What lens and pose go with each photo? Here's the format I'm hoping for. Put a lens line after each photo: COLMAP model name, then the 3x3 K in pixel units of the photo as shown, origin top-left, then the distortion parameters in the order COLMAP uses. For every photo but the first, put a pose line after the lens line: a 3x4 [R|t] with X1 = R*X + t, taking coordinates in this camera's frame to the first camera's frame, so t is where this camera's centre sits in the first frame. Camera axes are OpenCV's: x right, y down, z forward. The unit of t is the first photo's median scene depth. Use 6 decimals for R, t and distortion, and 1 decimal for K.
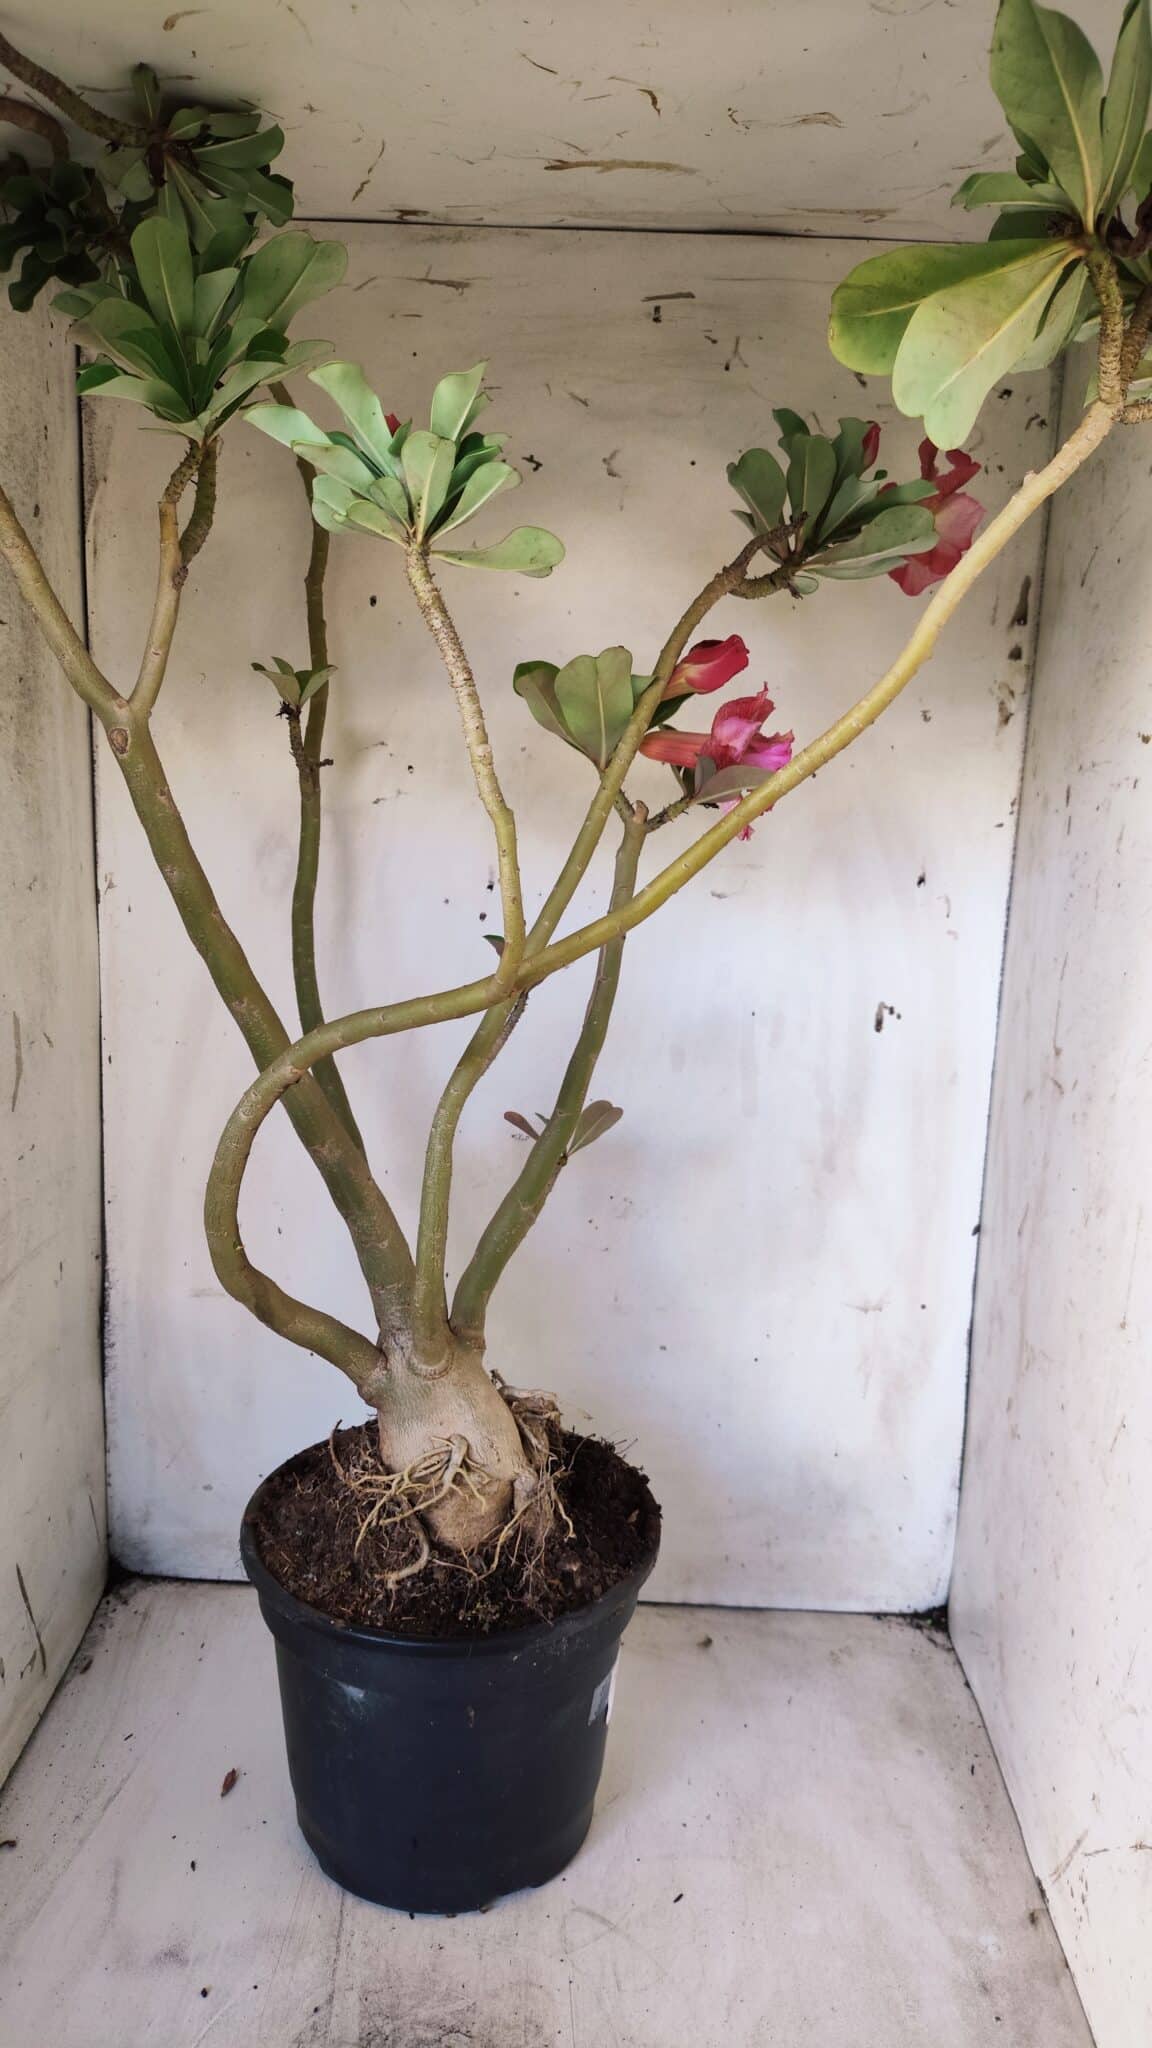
lens RADIAL K [[1551.7, 0, 586.9], [0, 1551.7, 1001.6], [0, 0, 1]] dist [0.052997, -0.087935]
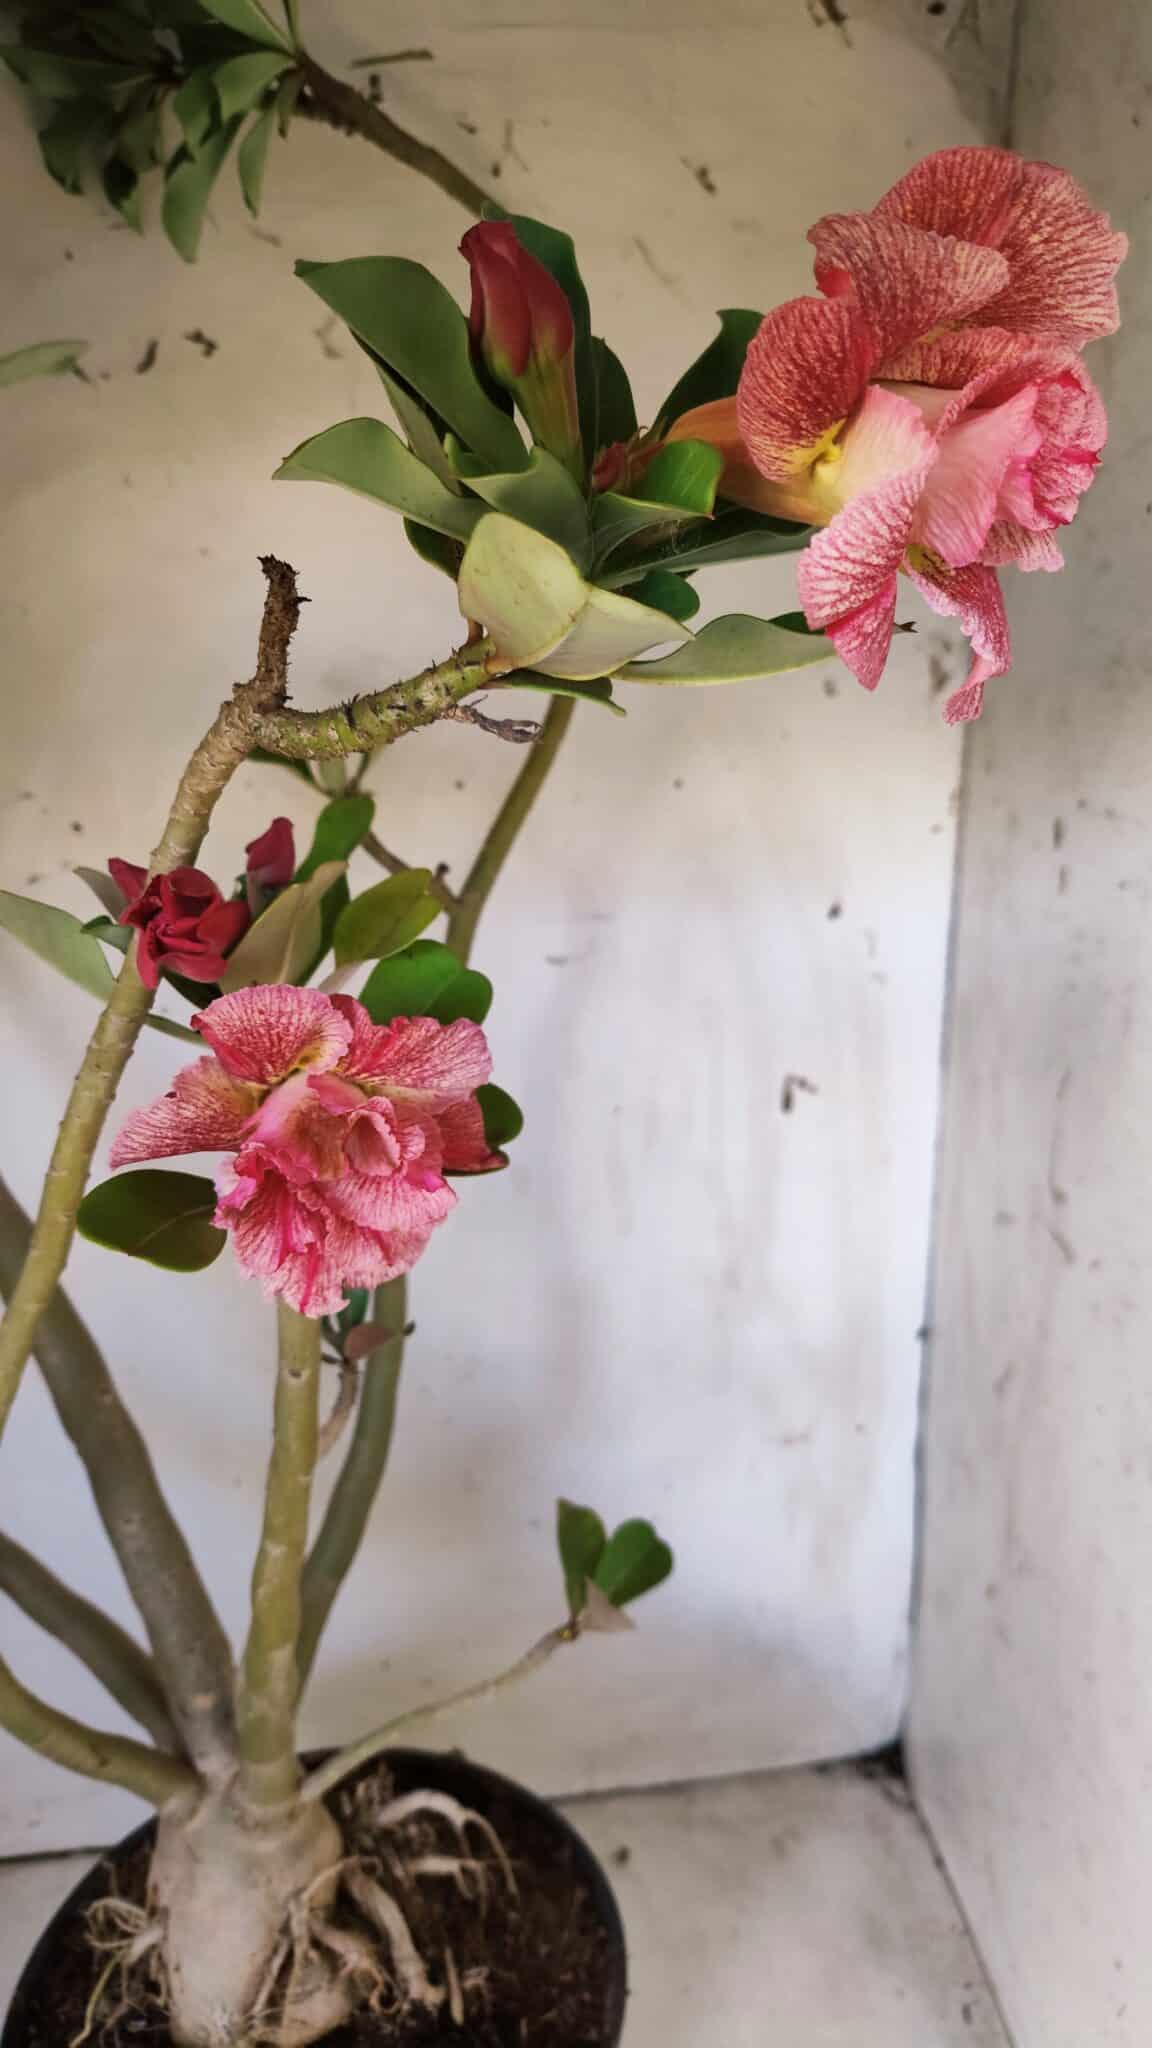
lens RADIAL K [[1551.7, 0, 597.7], [0, 1551.7, 1009.4], [0, 0, 1]] dist [0.052997, -0.087935]
pose [[0.986082, -0.111322, 0.123486, 0.012139], [0.086461, 0.977768, 0.191036, -0.181224], [-0.142007, -0.177700, 0.973785, 0.302425]]
